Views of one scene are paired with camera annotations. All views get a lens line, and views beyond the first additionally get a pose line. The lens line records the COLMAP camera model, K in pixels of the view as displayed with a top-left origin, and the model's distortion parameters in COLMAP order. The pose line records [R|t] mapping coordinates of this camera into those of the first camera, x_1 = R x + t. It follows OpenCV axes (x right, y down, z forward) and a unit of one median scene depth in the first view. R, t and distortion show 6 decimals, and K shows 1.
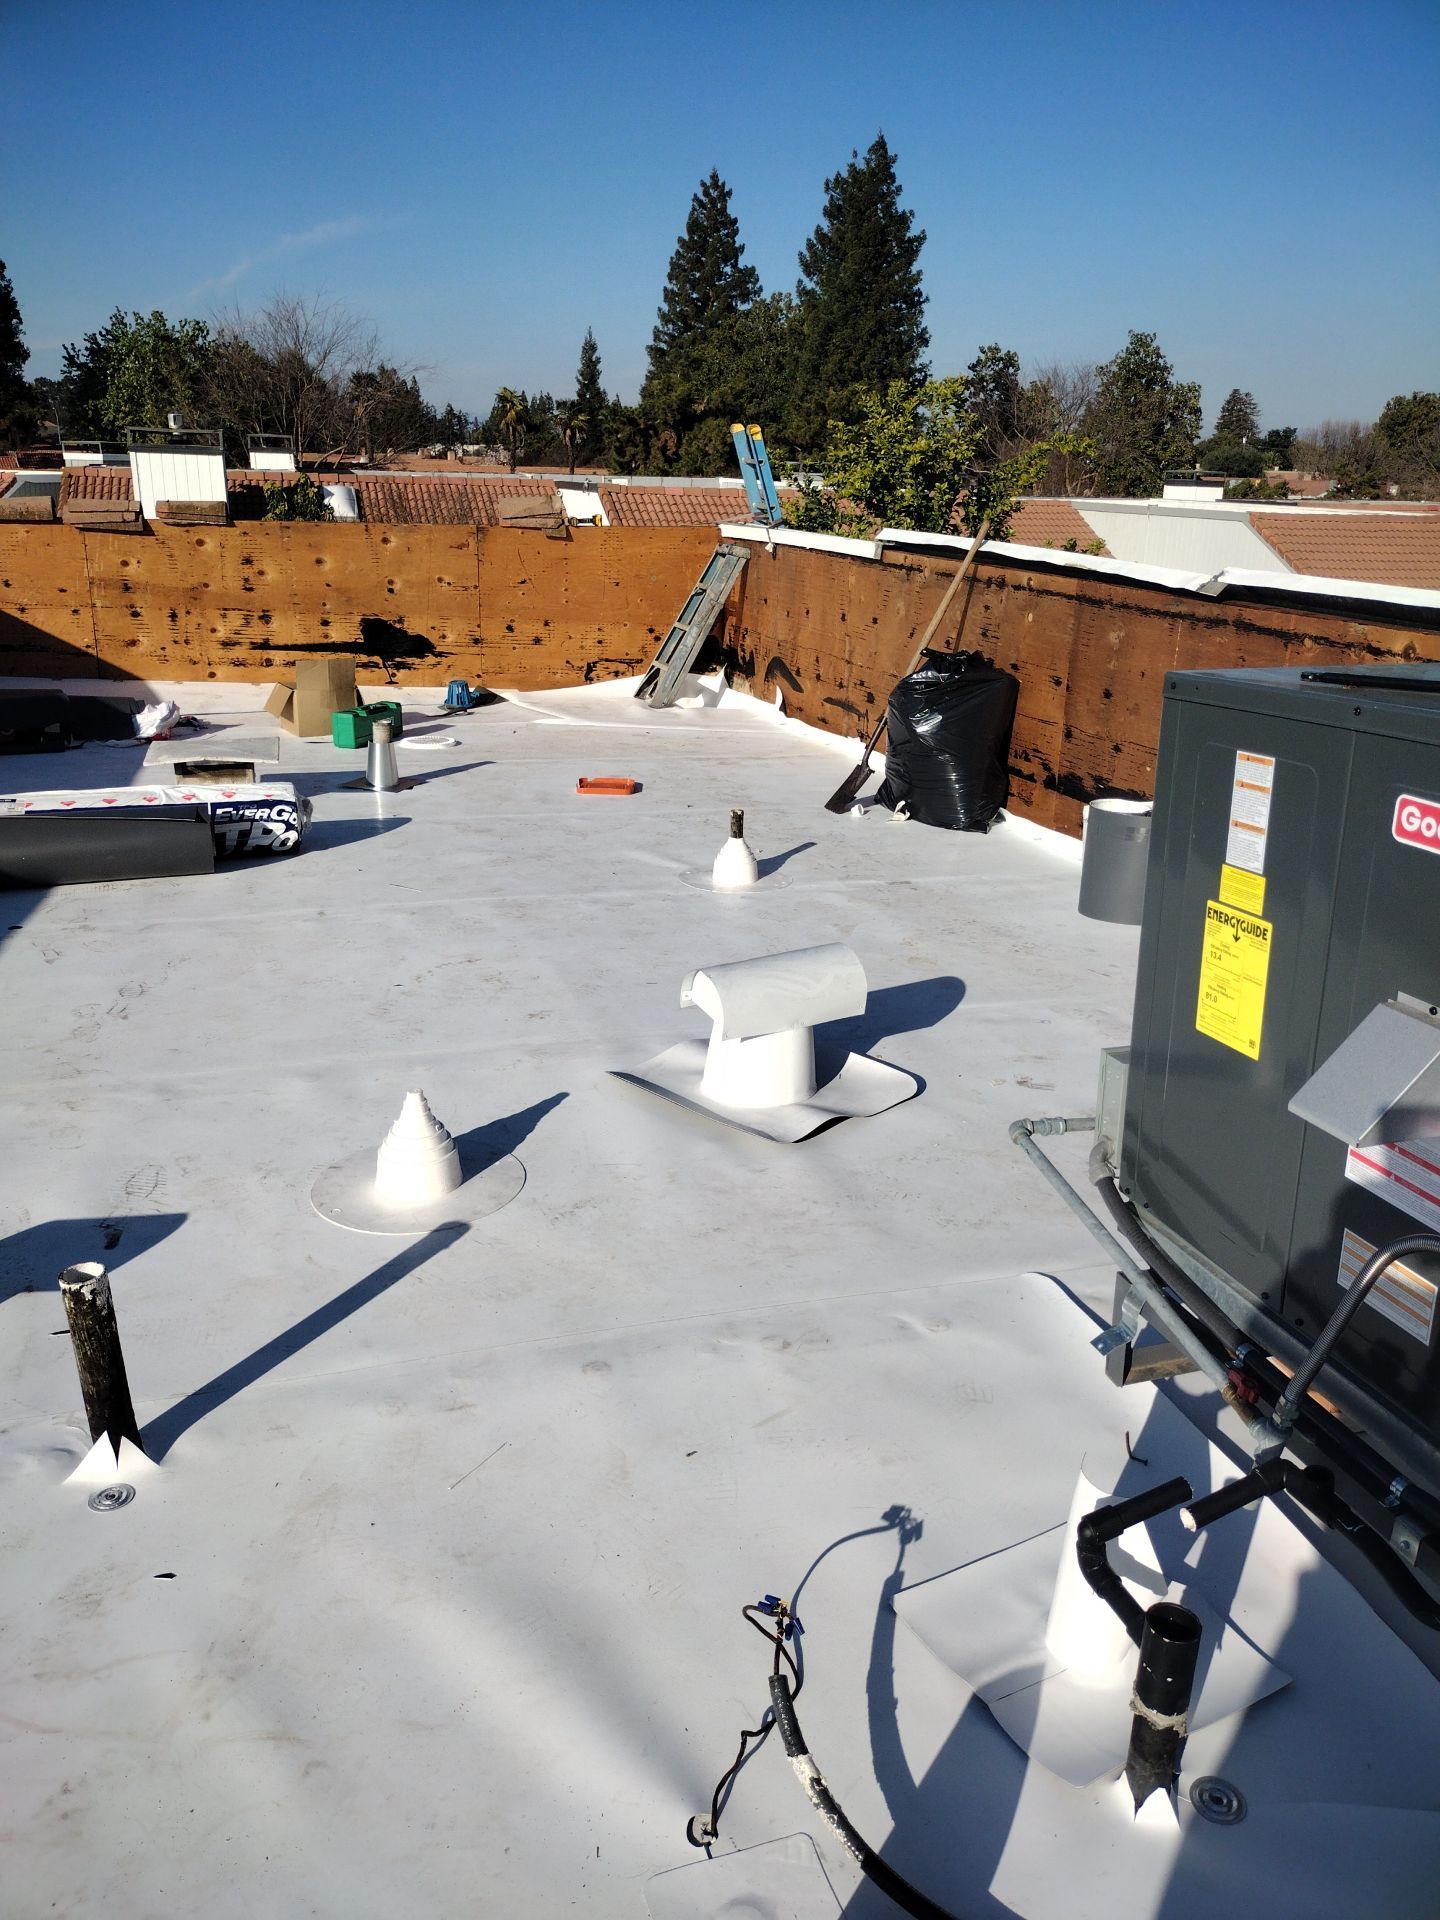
lens RADIAL K [[1428.3, 0, 707.4], [0, 1428.3, 952.4], [0, 0, 1]] dist [0.074865, -0.152703]
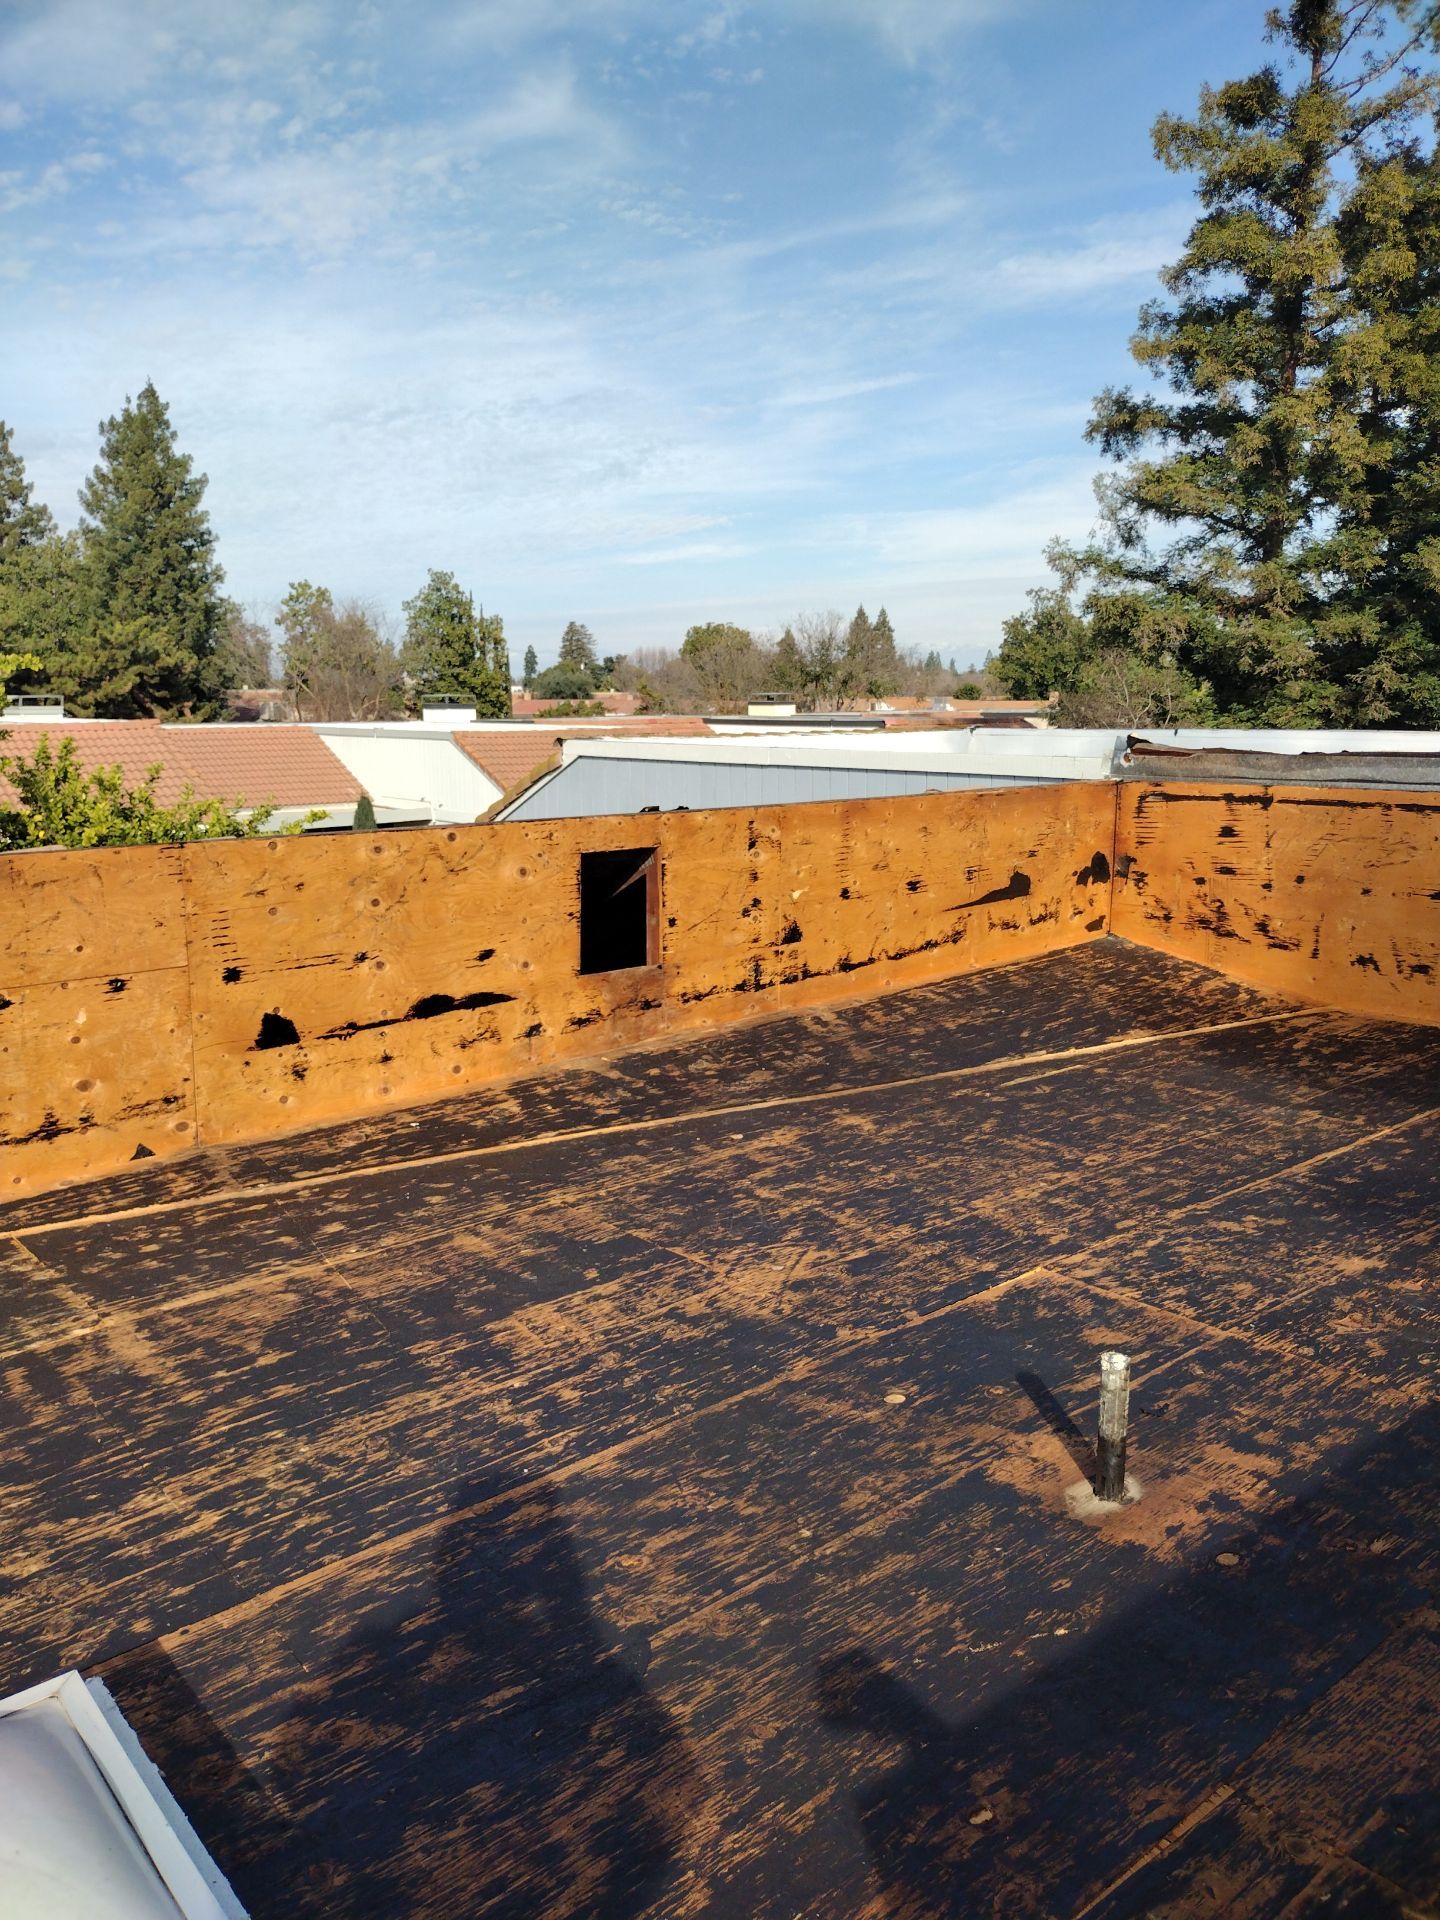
lens RADIAL K [[1425.3, 0, 717.5], [0, 1425.3, 953.9], [0, 0, 1]] dist [0.106755, -0.208012]
pose [[0.915064, -0.101330, 0.390372, 0.440341], [0.157177, 0.980992, -0.113798, 0.034724], [-0.371420, 0.165490, 0.913597, -0.074753]]
